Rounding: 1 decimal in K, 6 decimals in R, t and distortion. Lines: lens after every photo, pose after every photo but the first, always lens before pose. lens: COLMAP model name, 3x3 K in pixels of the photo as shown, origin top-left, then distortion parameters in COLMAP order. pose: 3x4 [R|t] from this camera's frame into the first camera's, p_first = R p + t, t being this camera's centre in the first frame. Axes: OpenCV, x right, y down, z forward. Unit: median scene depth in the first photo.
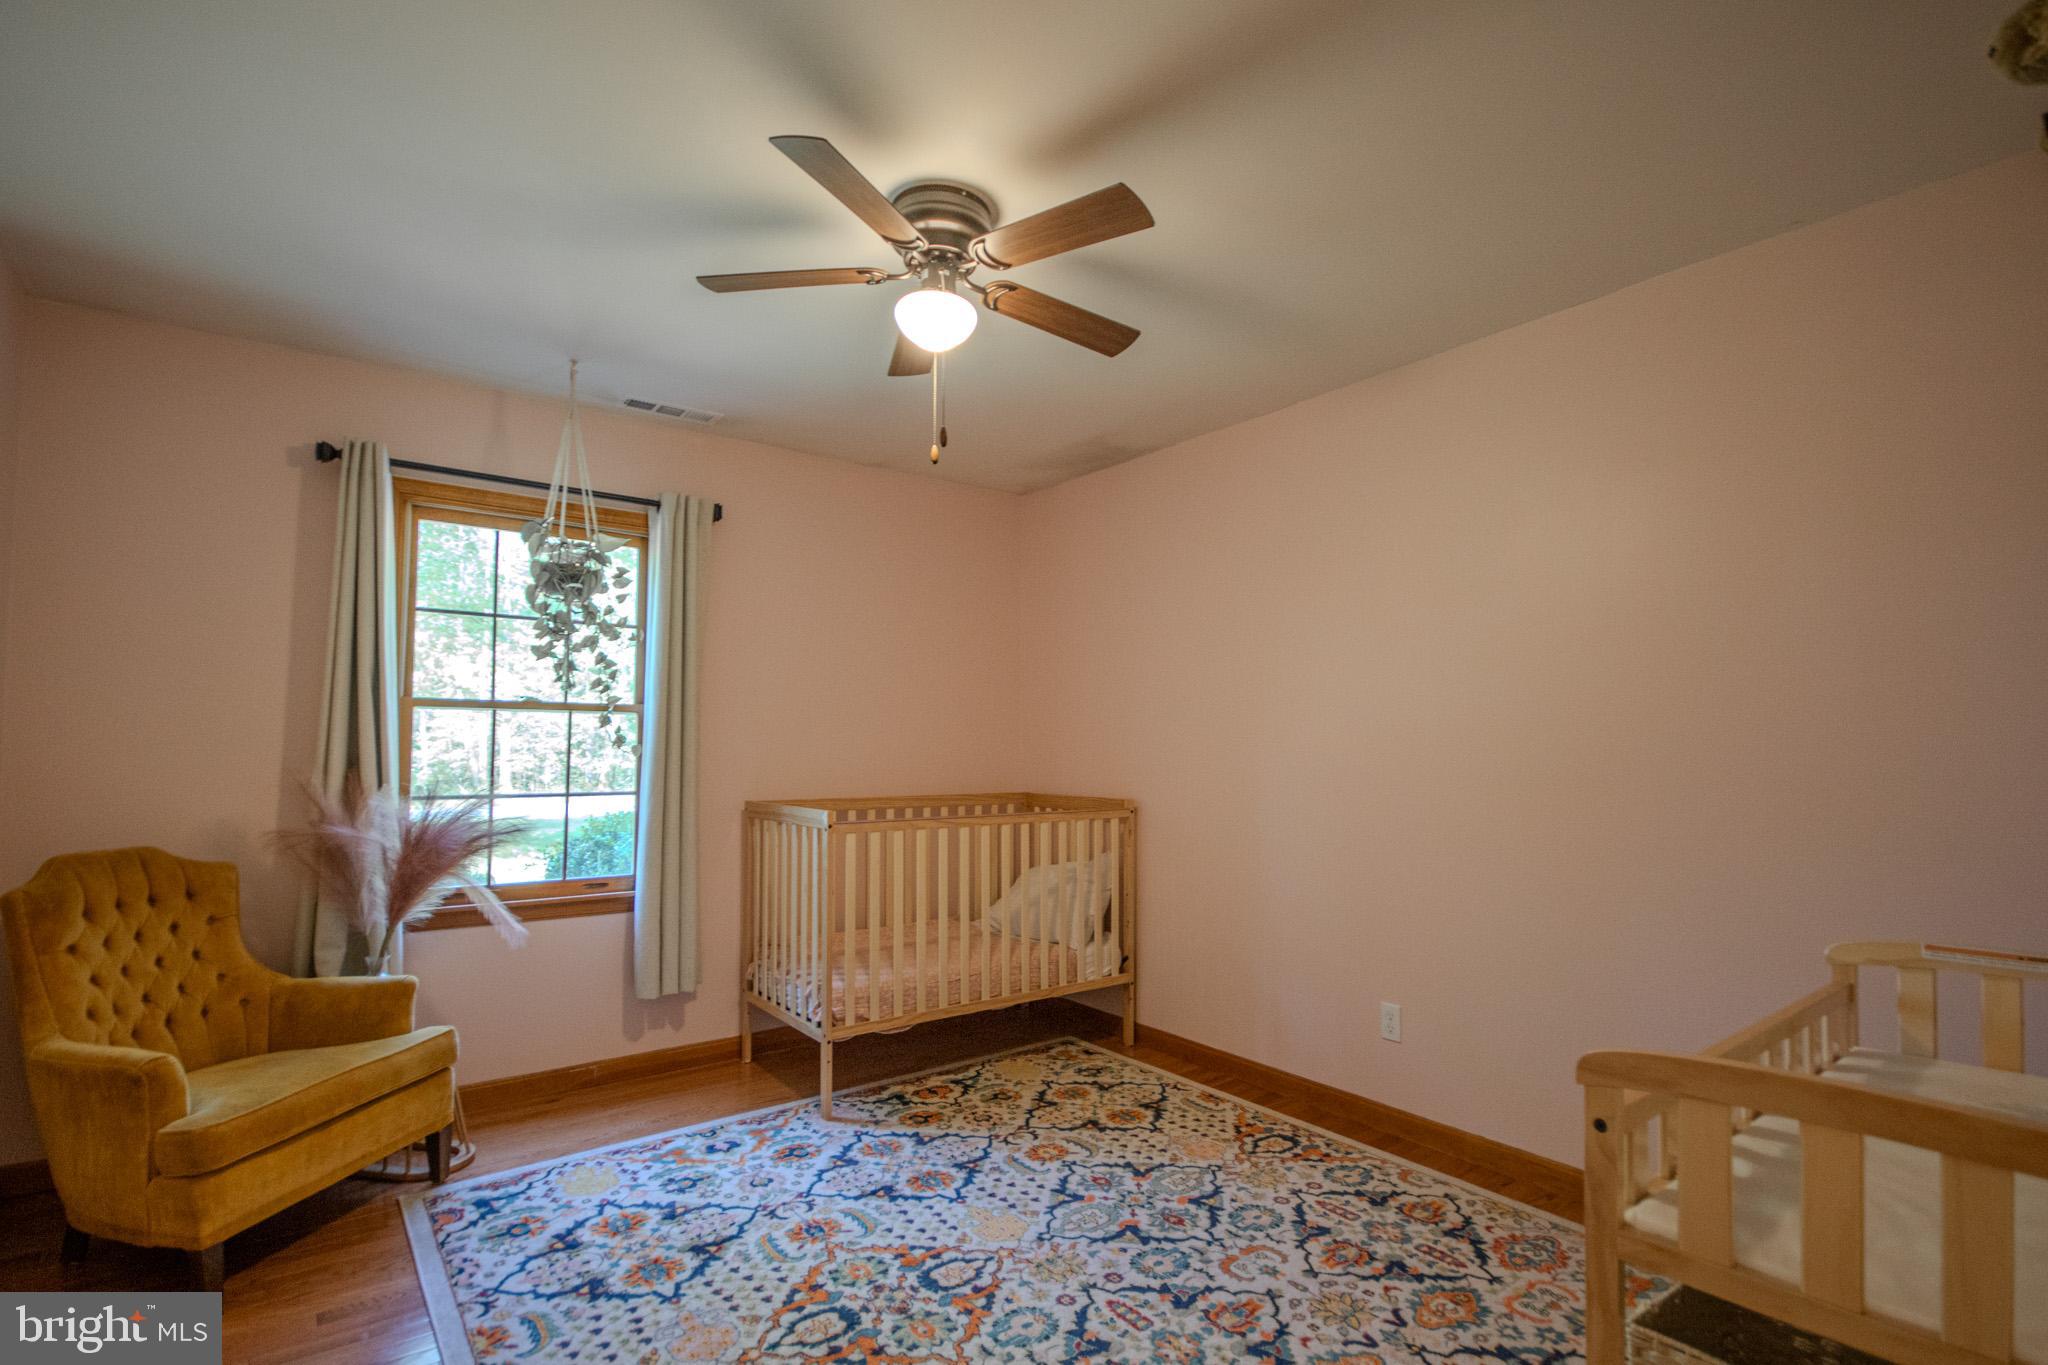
lens RADIAL K [[950.3, 0, 1042.8], [0, 950.3, 690.3], [0, 0, 1]] dist [-0.009653, -0.002117]
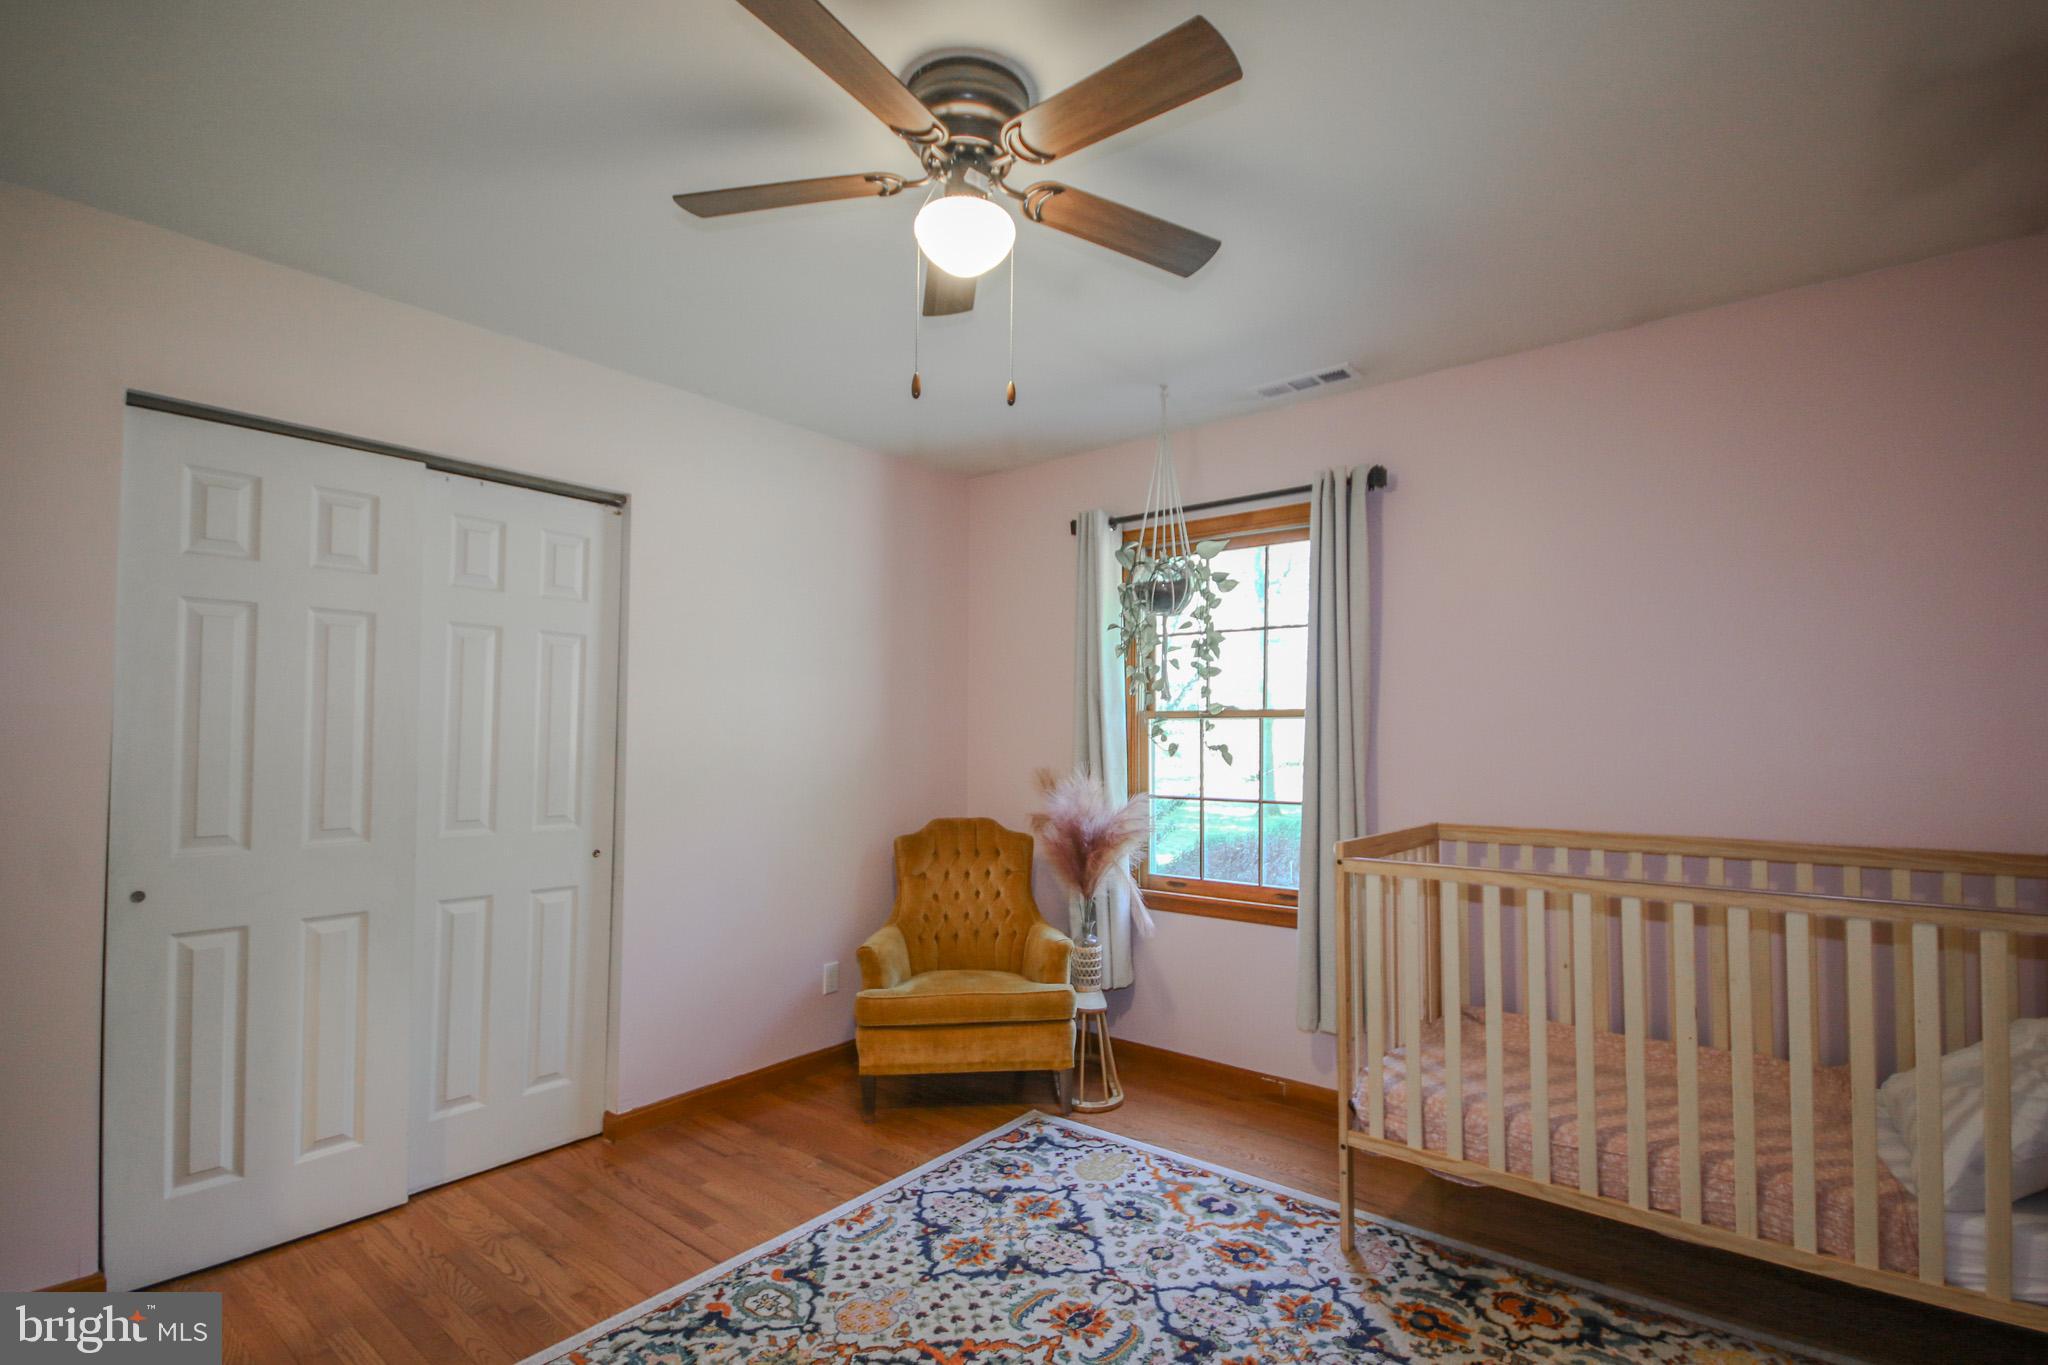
lens RADIAL K [[950.3, 0, 1067.9], [0, 950.3, 707.0], [0, 0, 1]] dist [-0.009653, -0.002117]
pose [[0.216769, -0.040273, -0.975392, 0.534615], [0.062246, 0.997686, -0.027361, 0.030947], [0.974237, -0.054783, 0.218774, 0.716220]]
